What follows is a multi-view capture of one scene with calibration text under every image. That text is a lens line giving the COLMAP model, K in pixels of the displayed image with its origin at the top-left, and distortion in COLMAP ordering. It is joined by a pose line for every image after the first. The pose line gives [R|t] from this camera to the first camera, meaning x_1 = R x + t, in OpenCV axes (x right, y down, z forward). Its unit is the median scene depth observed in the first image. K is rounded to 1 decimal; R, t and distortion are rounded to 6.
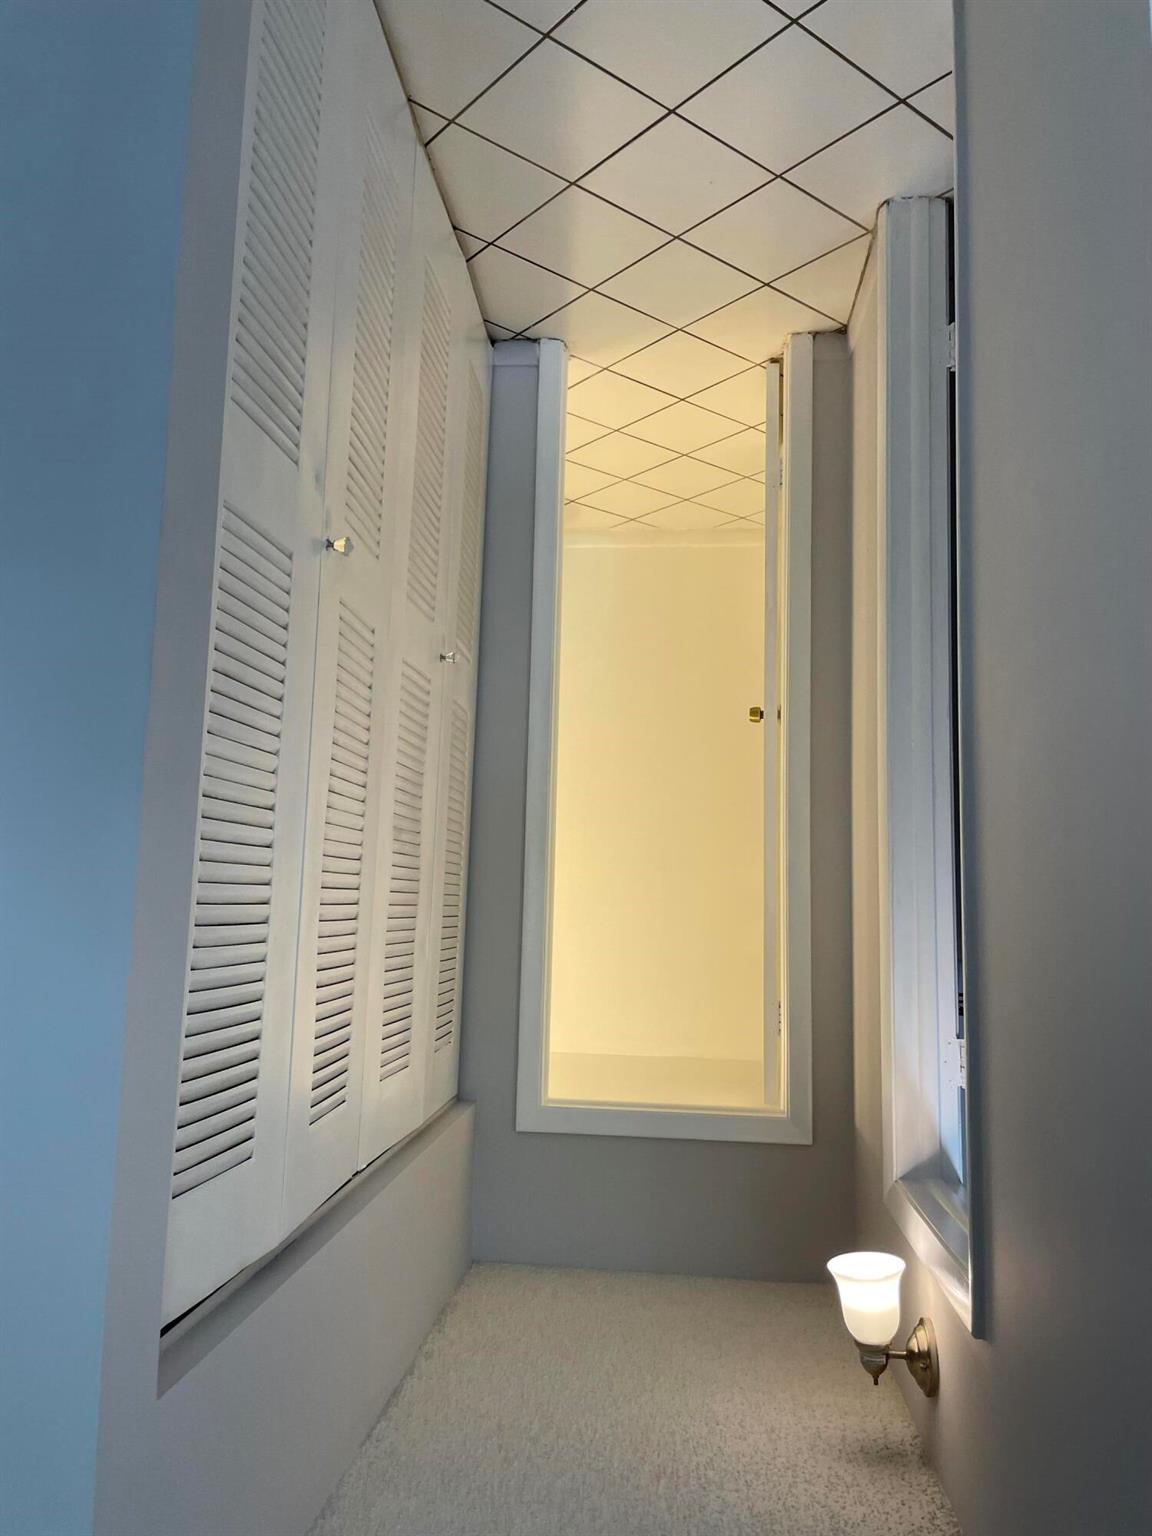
lens RADIAL K [[1178.9, 0, 576.0], [0, 1178.9, 768.0], [0, 0, 1]] dist [0.078097, 0.000273]
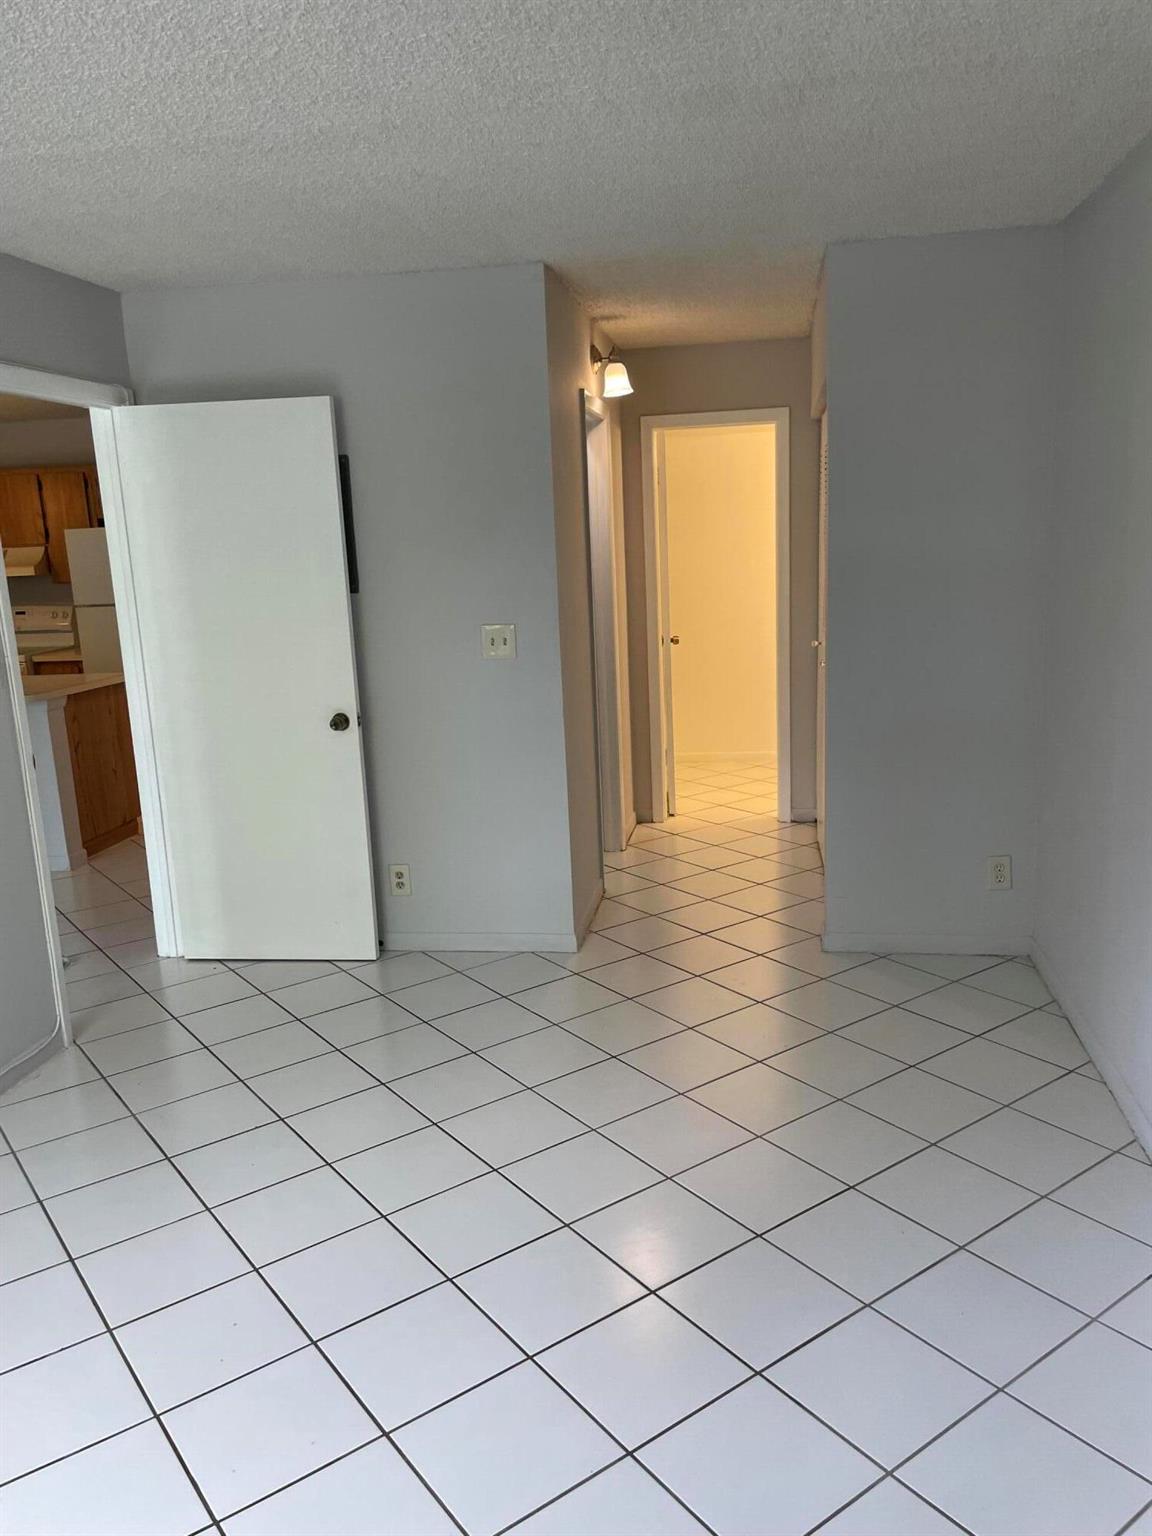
lens RADIAL K [[1178.9, 0, 576.0], [0, 1178.9, 768.0], [0, 0, 1]] dist [0.078097, 0.000273]
pose [[-0.965816, 0.018597, 0.258562, -0.197335], [-0.039049, -0.996479, -0.074192, -0.118622], [0.256272, -0.081752, 0.963141, -0.969960]]
